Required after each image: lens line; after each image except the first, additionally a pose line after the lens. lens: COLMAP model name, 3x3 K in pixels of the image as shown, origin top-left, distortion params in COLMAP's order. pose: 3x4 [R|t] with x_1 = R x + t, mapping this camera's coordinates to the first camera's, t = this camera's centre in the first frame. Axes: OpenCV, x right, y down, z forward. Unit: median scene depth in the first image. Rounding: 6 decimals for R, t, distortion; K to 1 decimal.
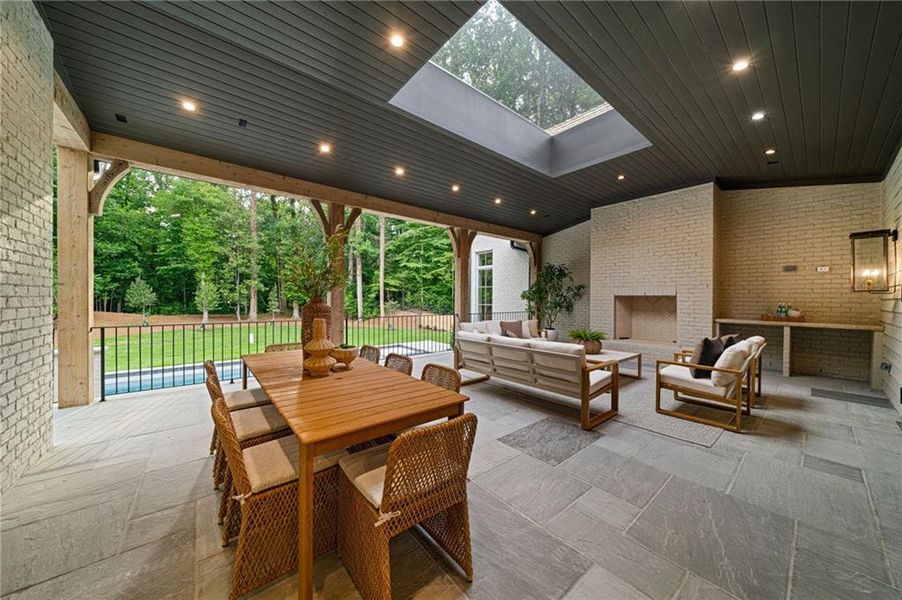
lens RADIAL K [[308.7, 0, 449.3], [0, 308.7, 299.9], [0, 0, 1]] dist [-0.006045, 0.000157]
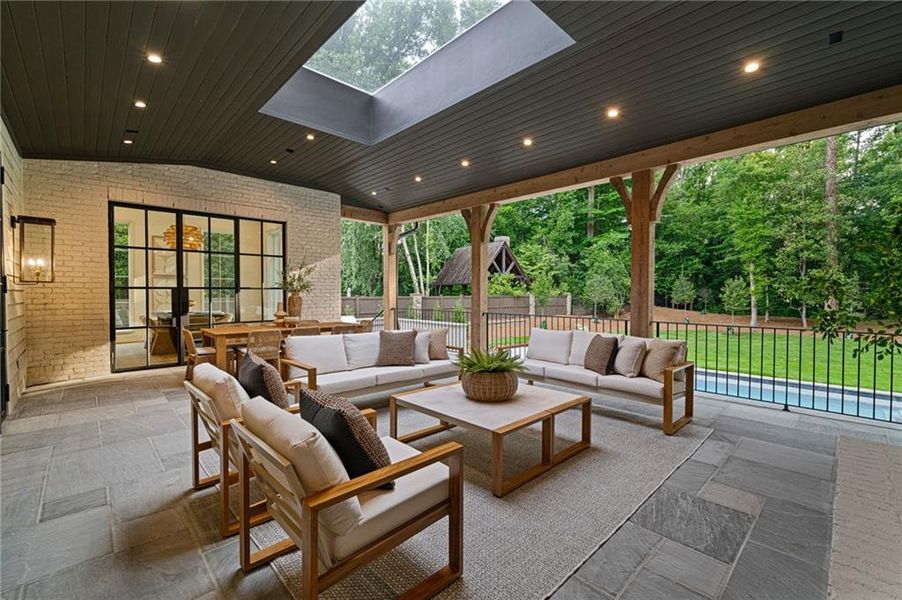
lens RADIAL K [[383.9, 0, 447.8], [0, 383.9, 295.8], [0, 0, 1]] dist [-0.001694, -0.000356]
pose [[0.069708, 0.004640, -0.997557, 1.076448], [-0.010619, 0.999936, 0.003909, 0.002048], [0.997511, 0.010321, 0.069753, 0.881069]]
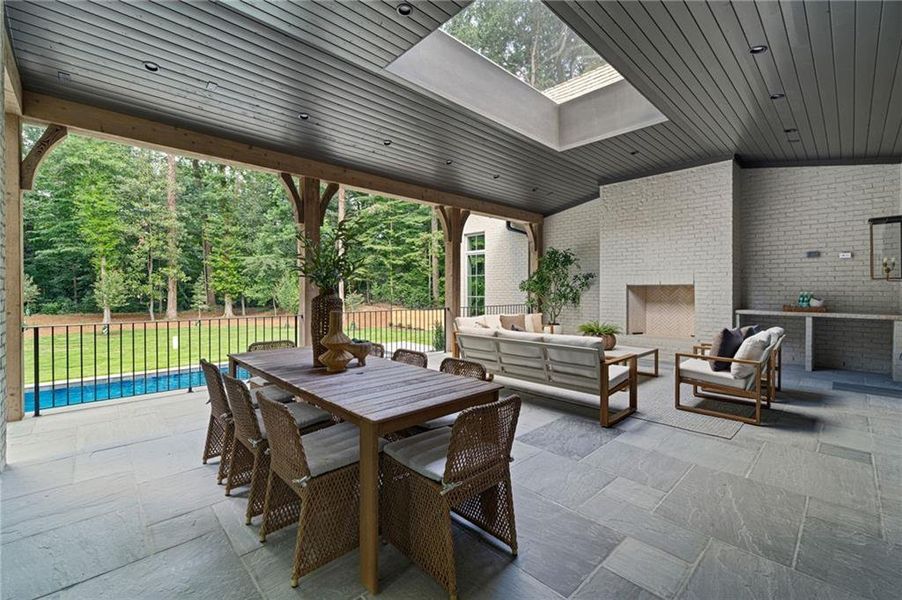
lens RADIAL K [[383.9, 0, 448.7], [0, 383.9, 292.7], [0, 0, 1]] dist [-0.001694, -0.000356]
pose [[0.997552, -0.007124, 0.069562, -0.068075], [0.006936, 0.999972, 0.002942, 0.001655], [-0.069581, -0.002452, 0.997573, -0.083040]]
